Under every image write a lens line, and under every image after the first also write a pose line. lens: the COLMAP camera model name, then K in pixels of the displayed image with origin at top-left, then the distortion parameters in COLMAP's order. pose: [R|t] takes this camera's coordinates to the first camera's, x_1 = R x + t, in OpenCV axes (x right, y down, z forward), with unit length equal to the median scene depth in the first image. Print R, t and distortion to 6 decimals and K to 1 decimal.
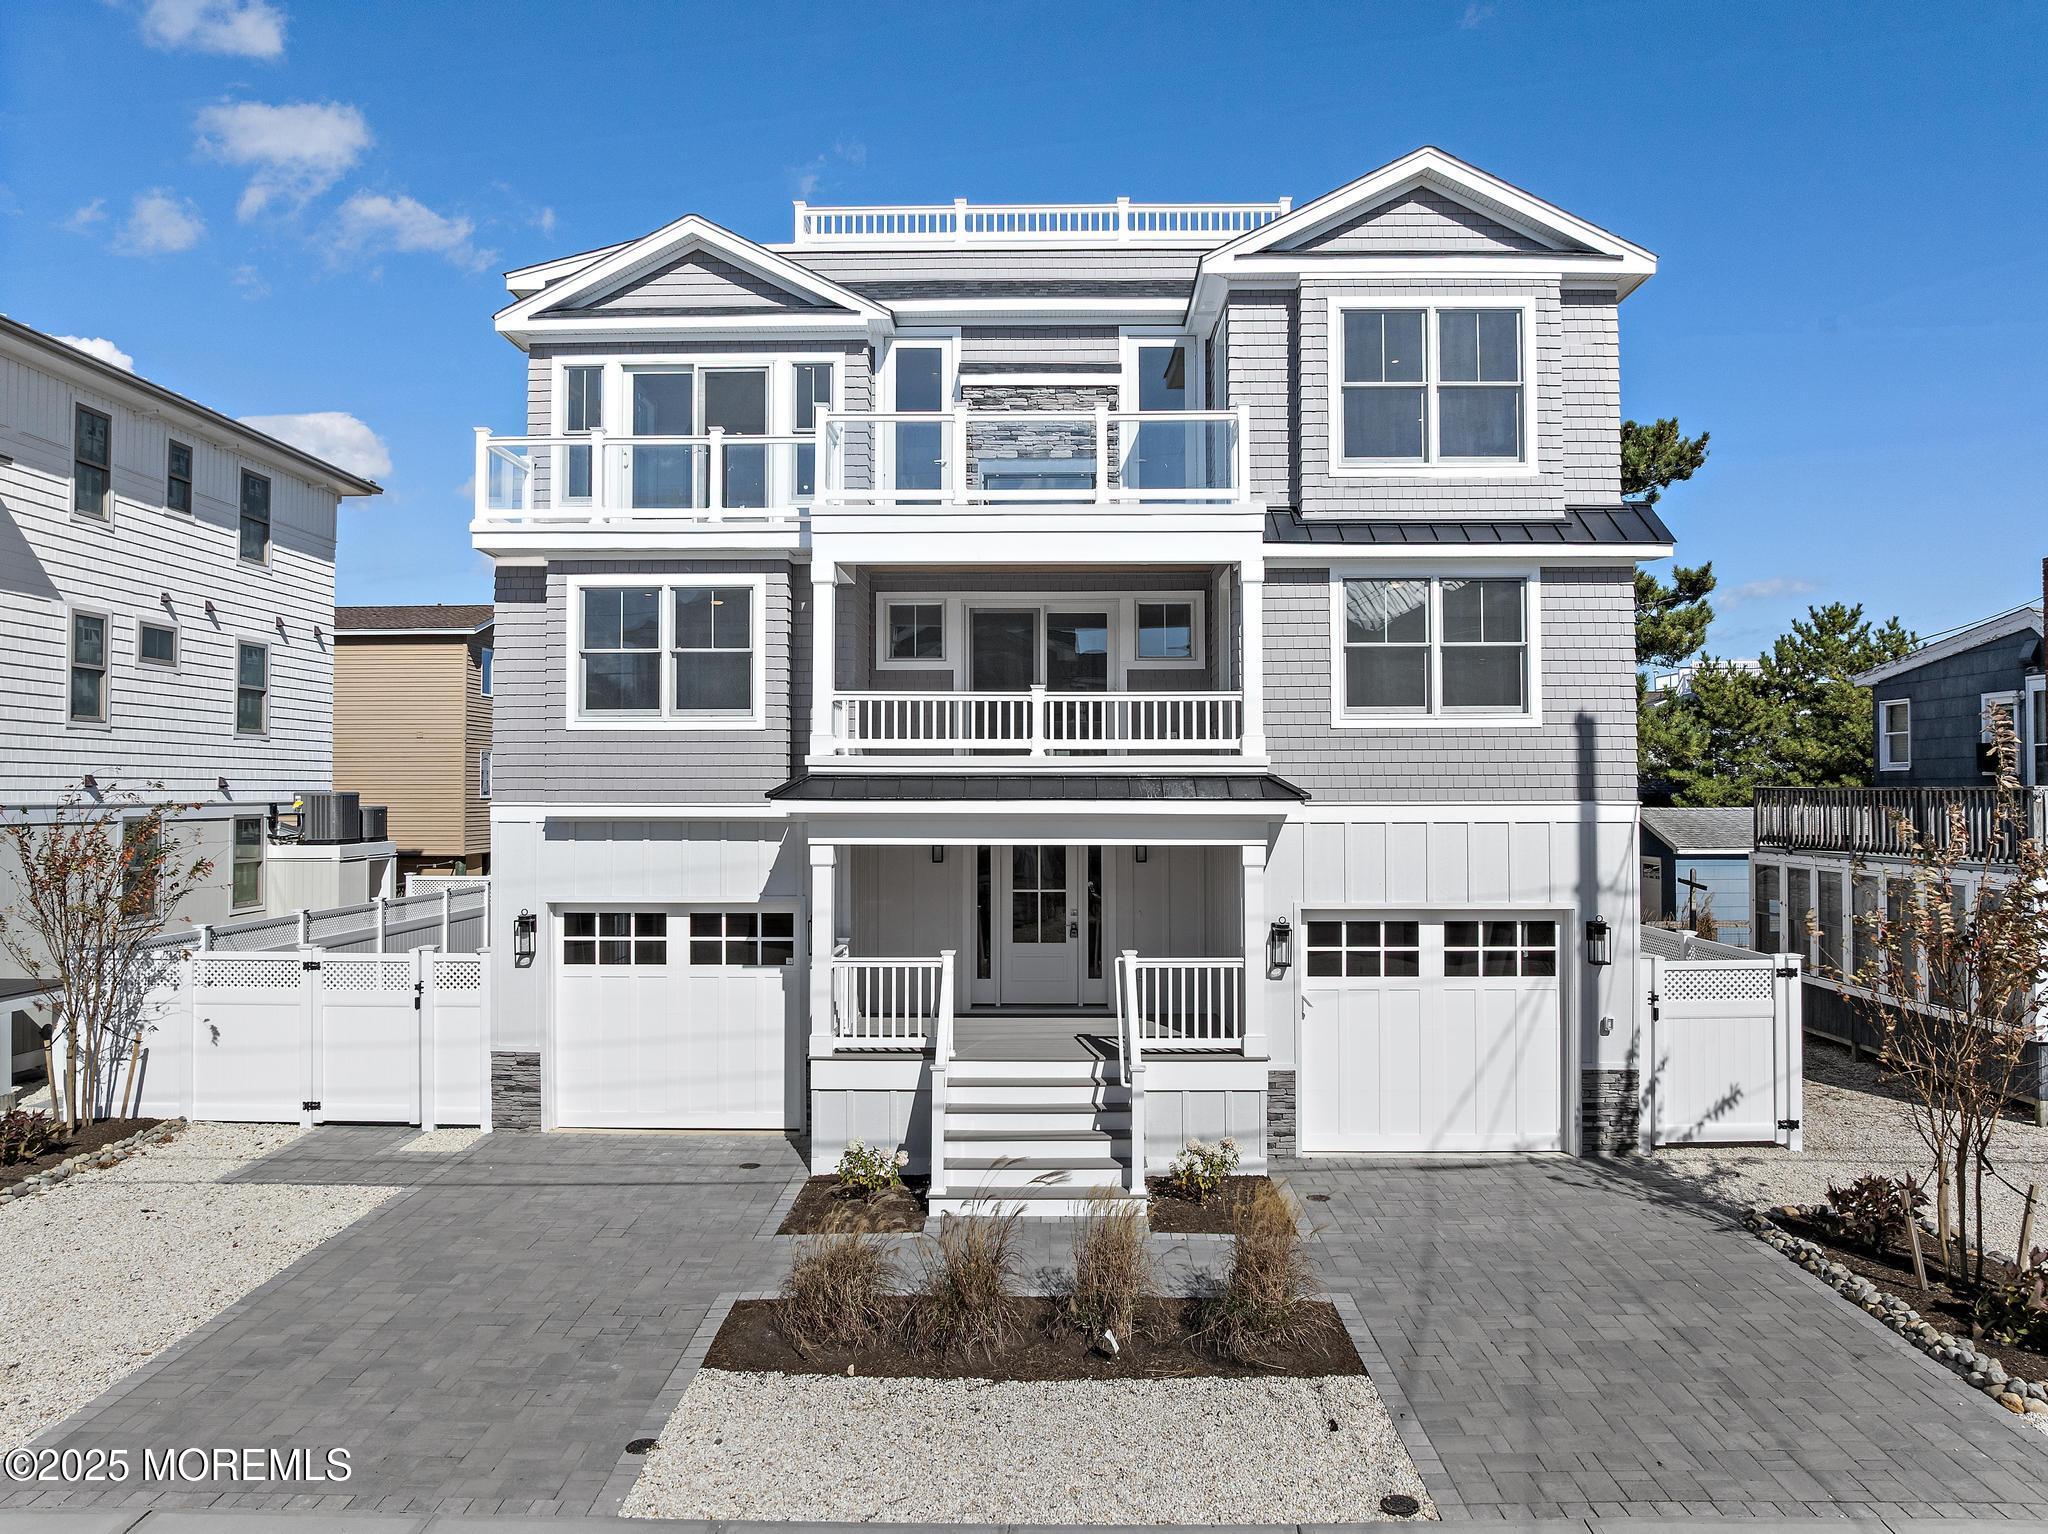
lens RADIAL K [[1447.1, 0, 1024.0], [0, 1447.1, 767.0], [0, 0, 1]] dist [-0.038335, -0.006306]
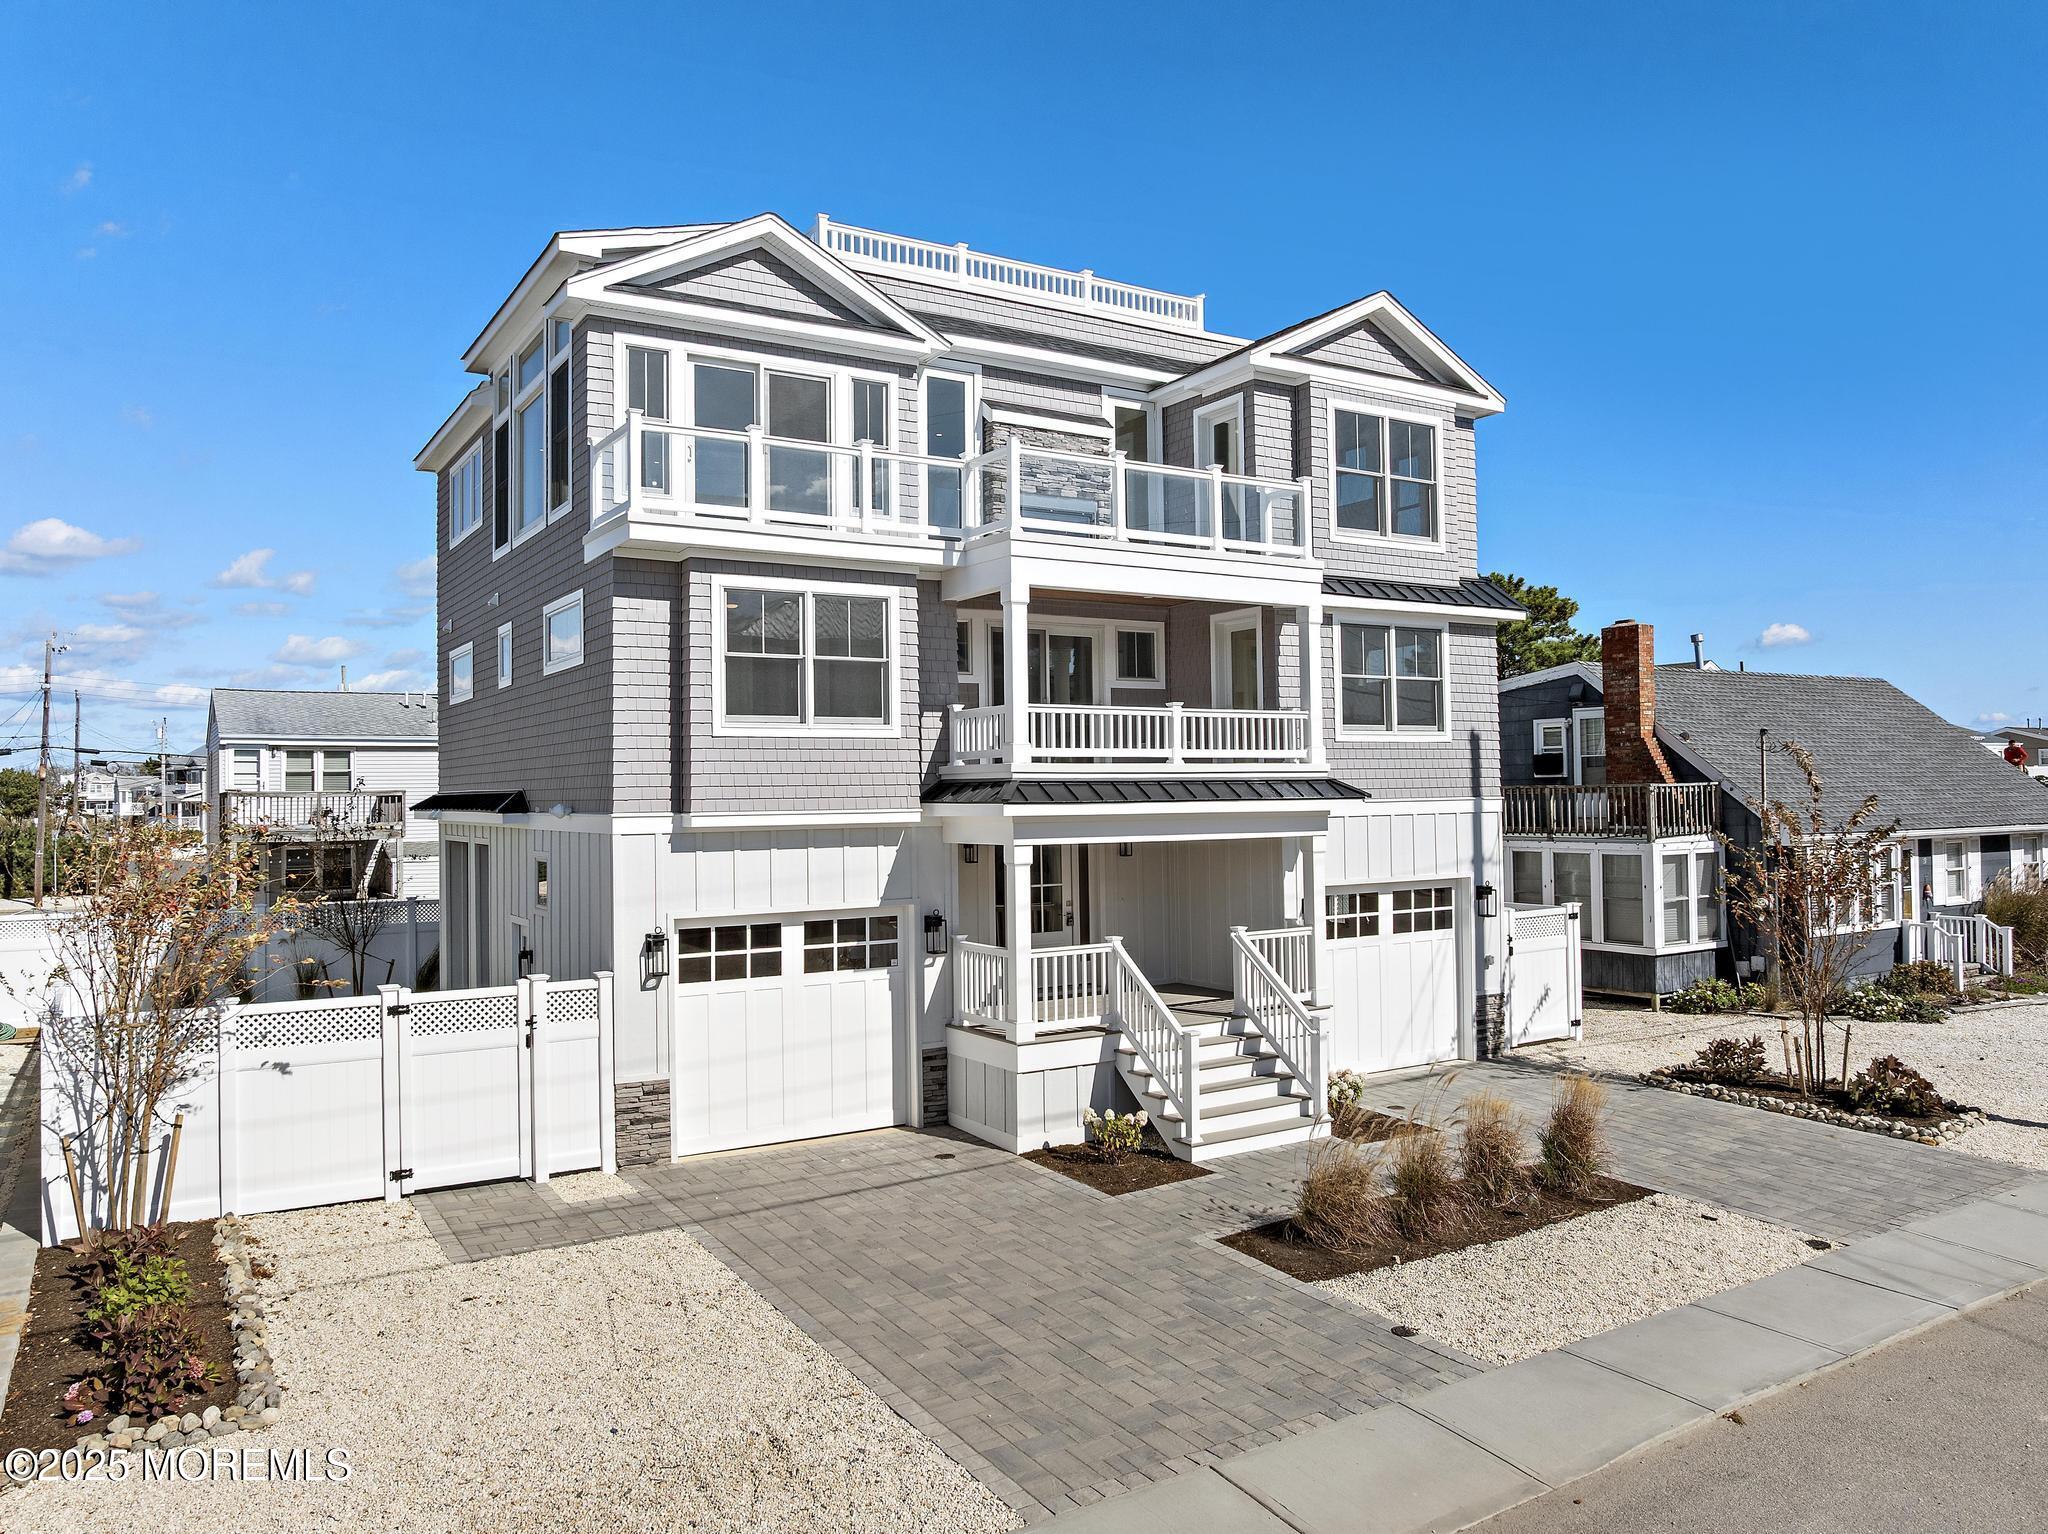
lens RADIAL K [[1461.9, 0, 1024.0], [0, 1461.9, 767.0], [0, 0, 1]] dist [-0.034759, -0.008833]
pose [[0.839831, -0.000911, 0.542848, -0.693914], [0.003969, 0.999982, -0.004461, -0.000064], [-0.542834, 0.005901, 0.839819, 0.078713]]
